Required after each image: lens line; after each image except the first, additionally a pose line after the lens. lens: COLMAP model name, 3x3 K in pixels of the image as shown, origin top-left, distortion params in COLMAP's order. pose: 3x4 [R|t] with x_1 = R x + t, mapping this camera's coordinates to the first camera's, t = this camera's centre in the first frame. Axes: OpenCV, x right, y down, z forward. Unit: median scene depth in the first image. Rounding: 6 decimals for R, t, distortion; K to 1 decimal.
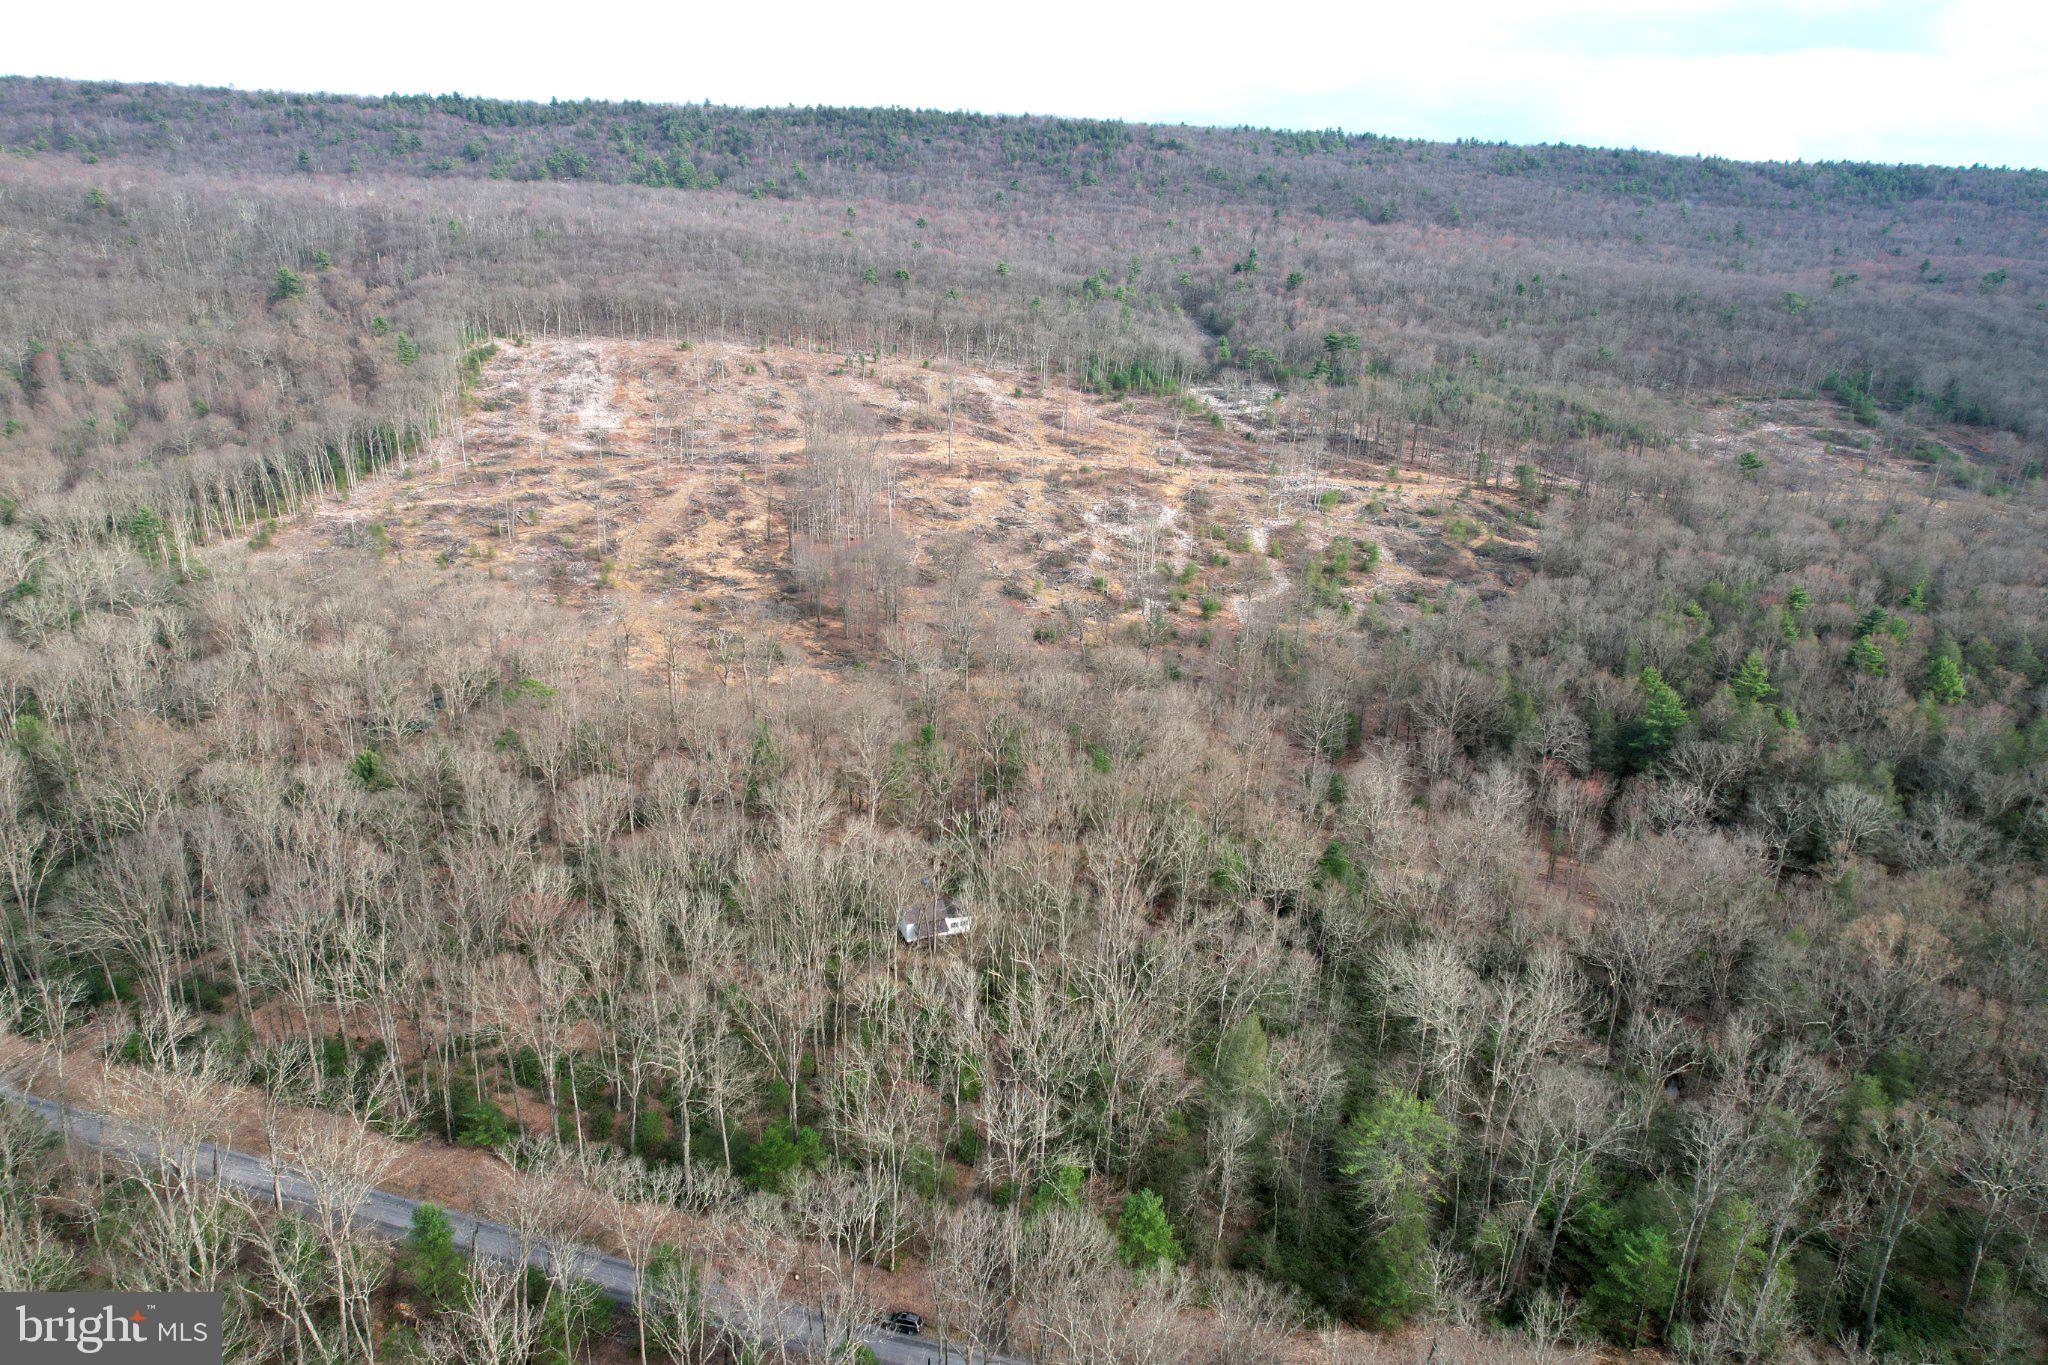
lens RADIAL K [[1312.0, 0, 1023.5], [0, 1312.0, 678.2], [0, 0, 1]] dist [-0.074816, 0.069710]
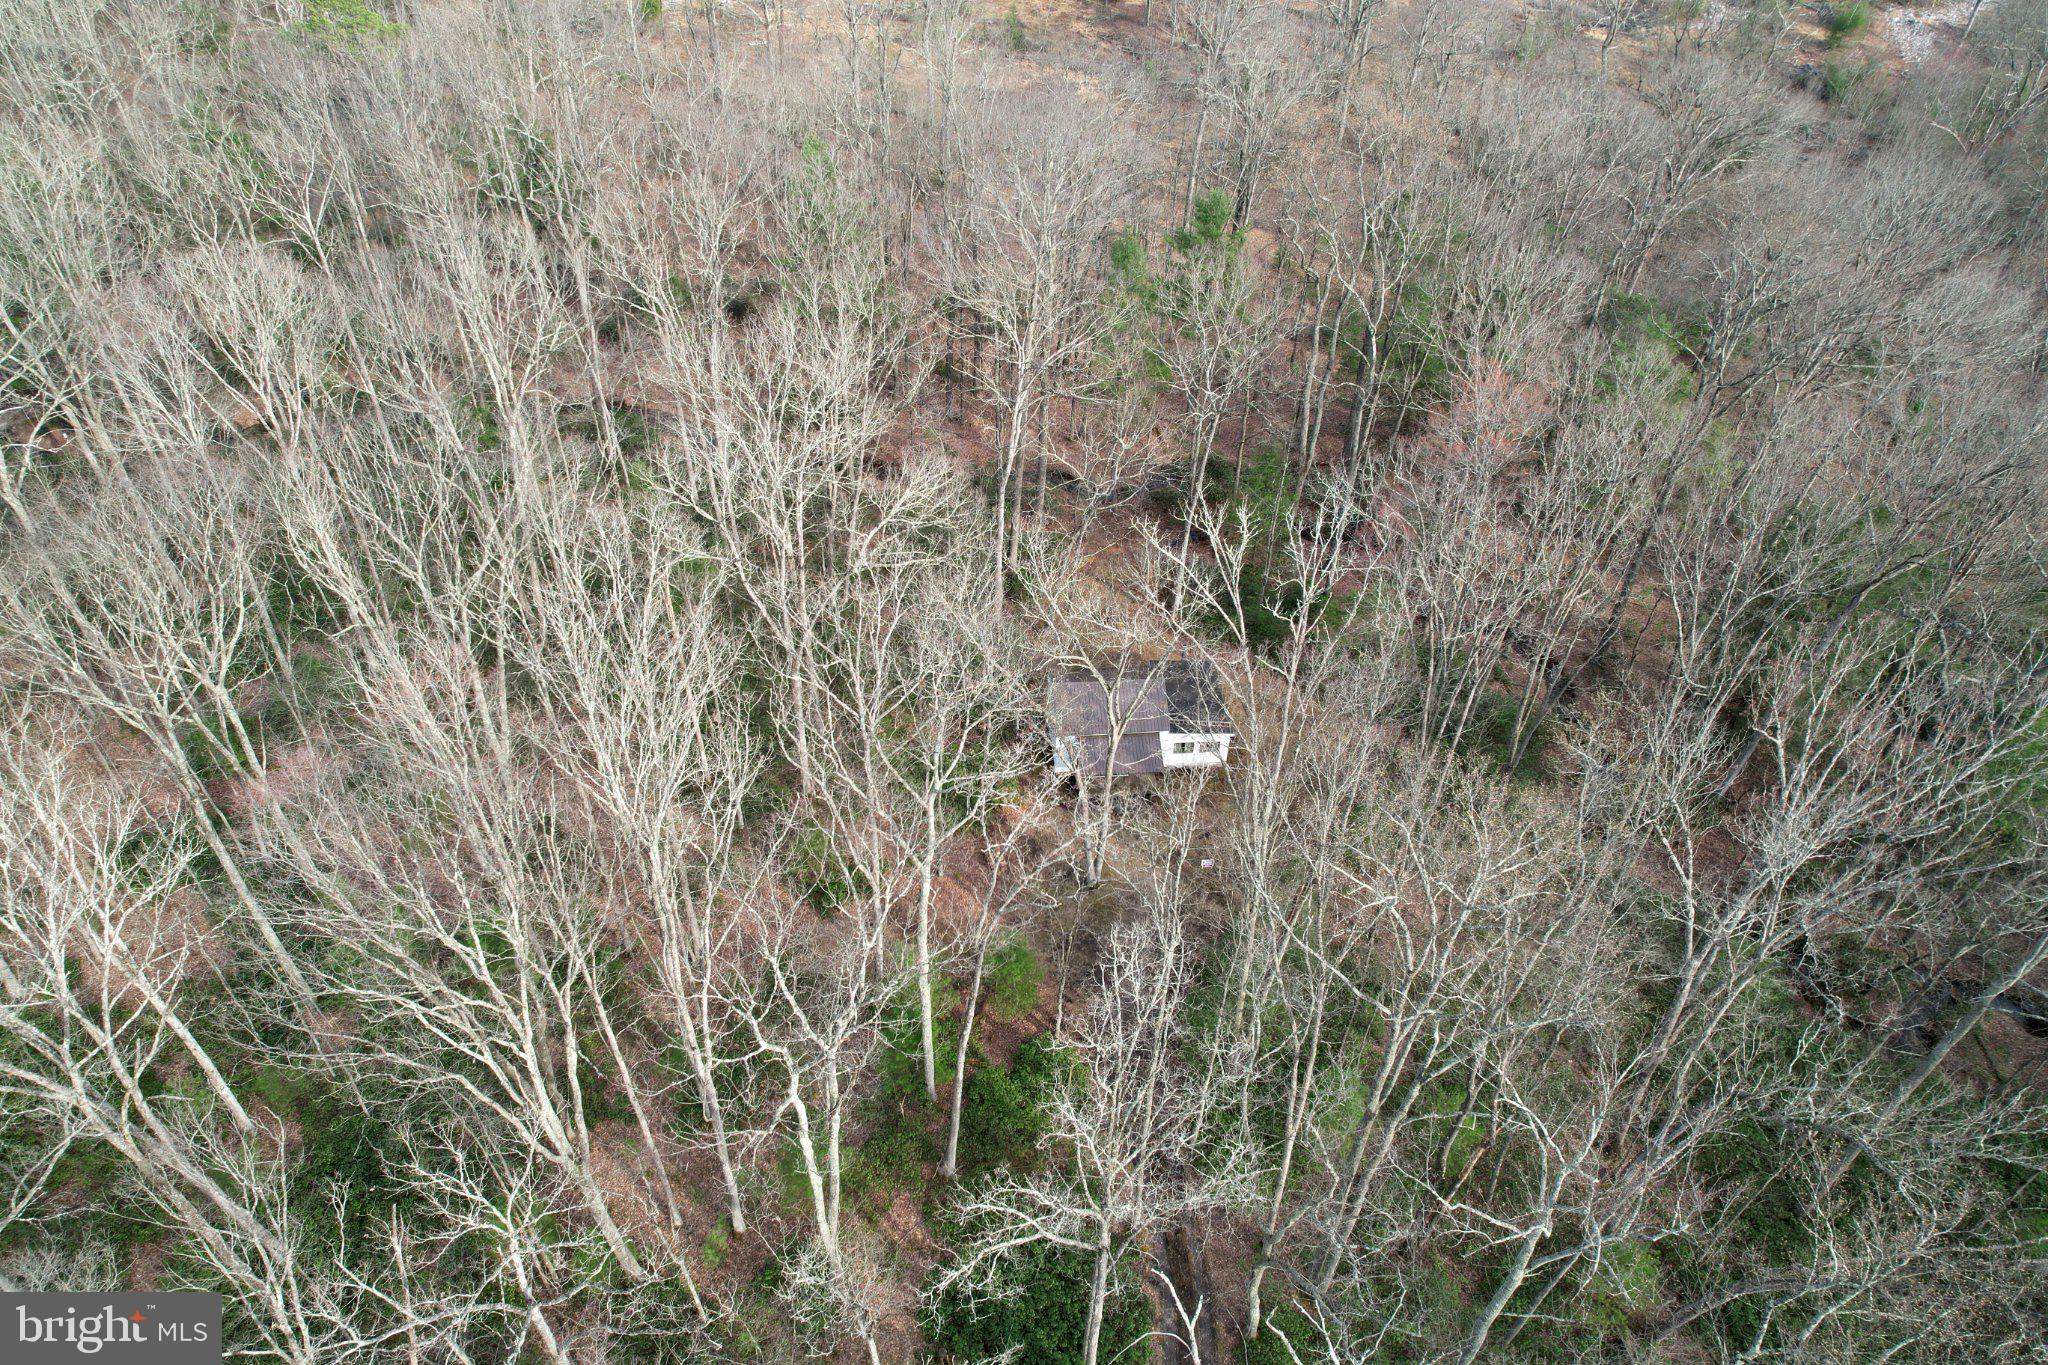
lens RADIAL K [[1312.0, 0, 1028.8], [0, 1312.0, 687.5], [0, 0, 1]] dist [-0.074816, 0.069710]
pose [[0.957963, 0.190096, -0.214875, -0.005933], [-0.092053, 0.913037, 0.397353, 0.008168], [0.271724, -0.360869, 0.892155, 0.227586]]
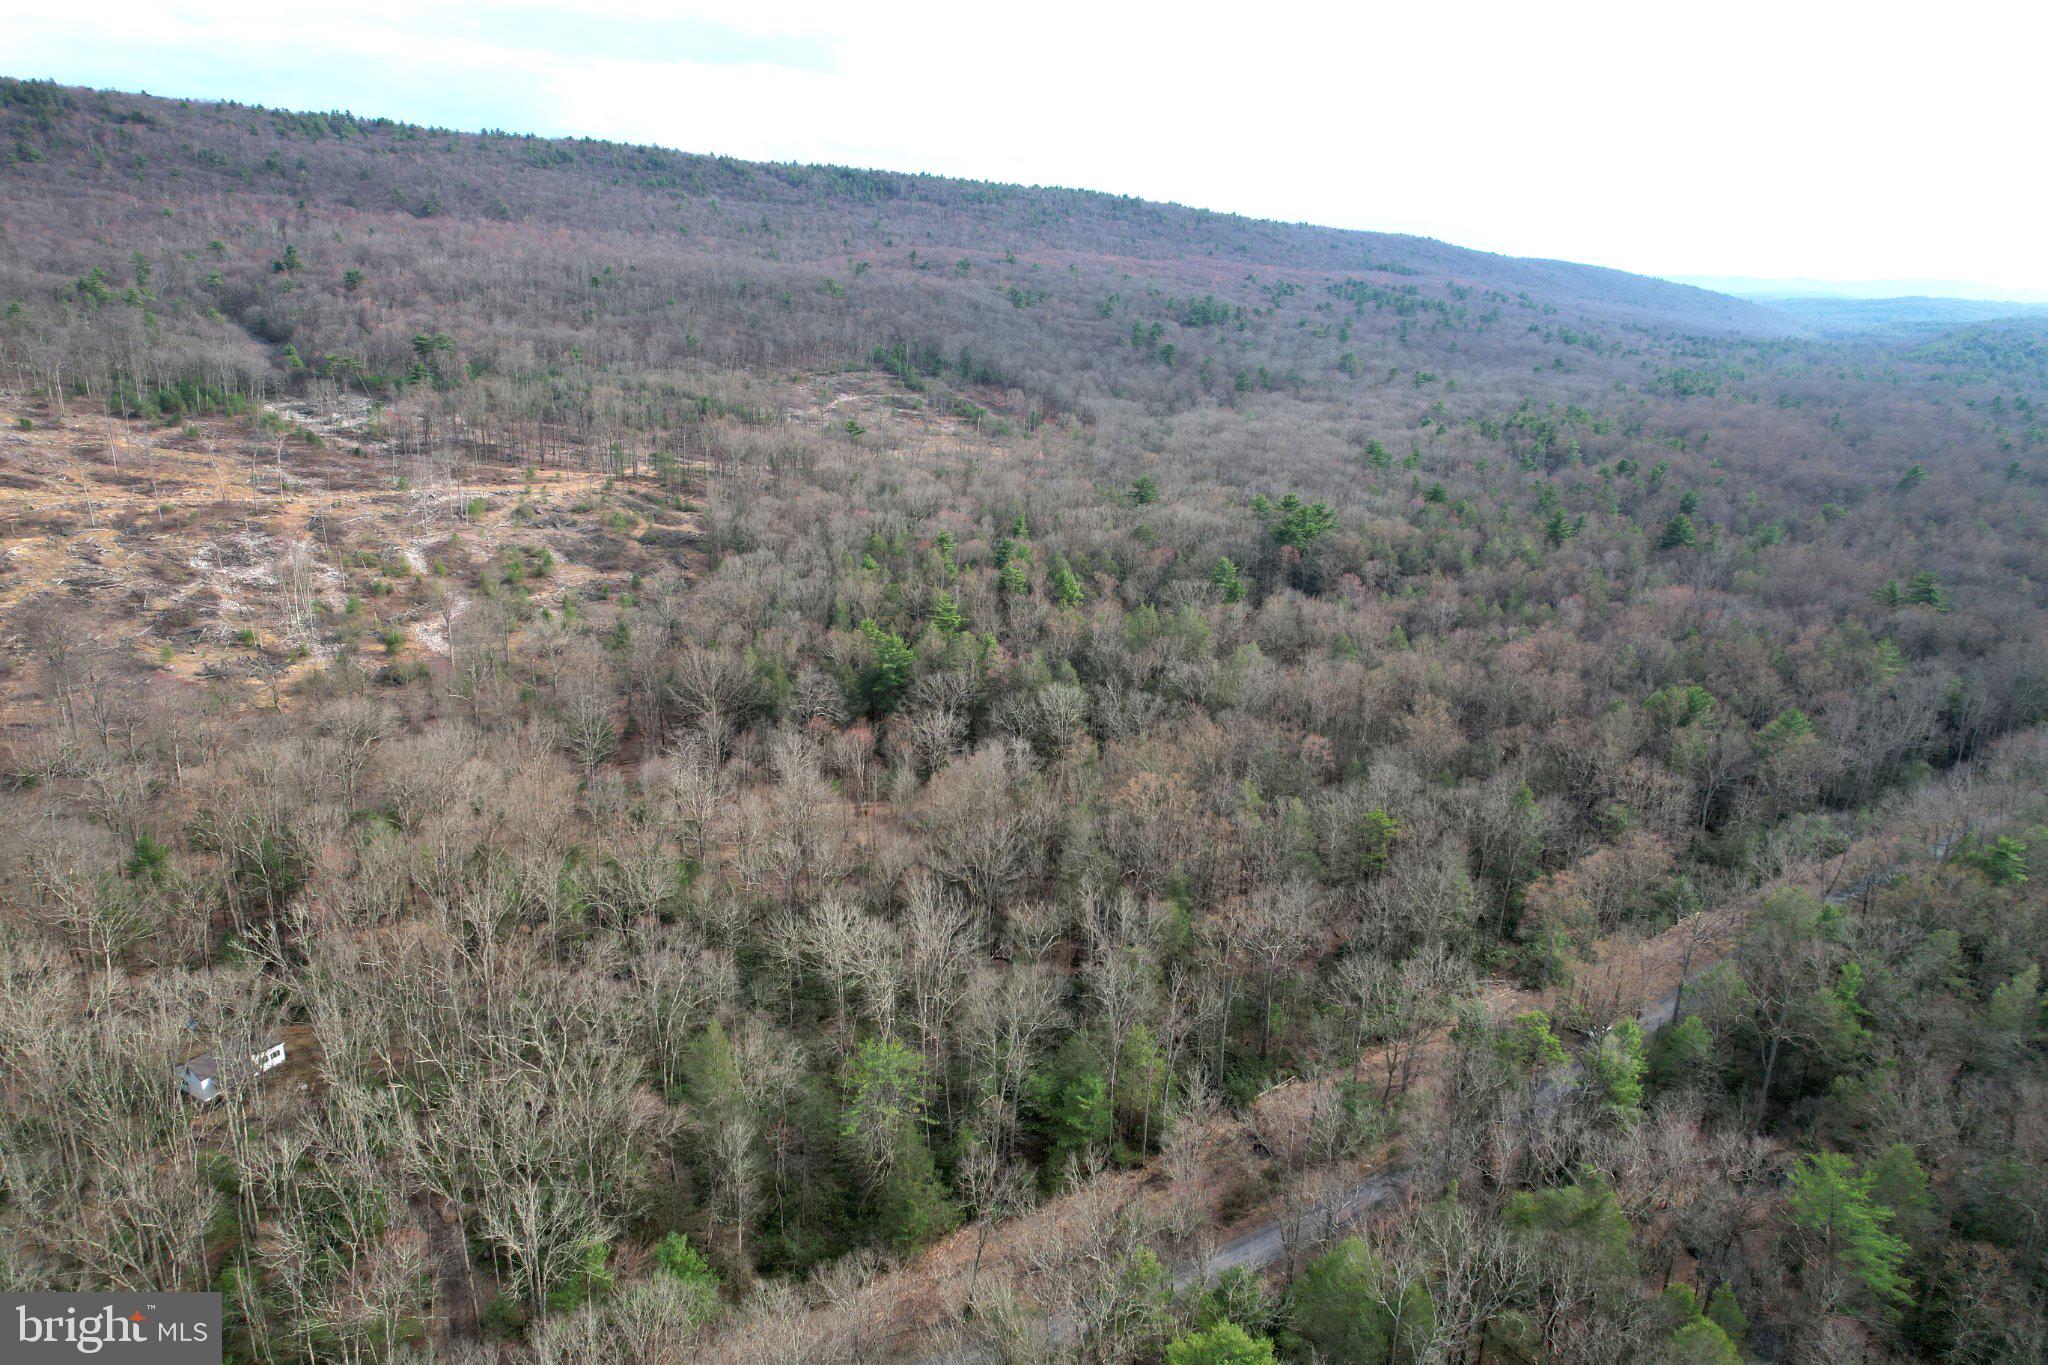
lens RADIAL K [[1312.0, 0, 1023.7], [0, 1312.0, 683.6], [0, 0, 1]] dist [-0.074816, 0.069710]
pose [[0.770178, -0.197013, 0.606639, -0.045334], [0.191712, 0.978625, 0.074426, -0.005064], [-0.608336, 0.058979, 0.791486, 0.015045]]
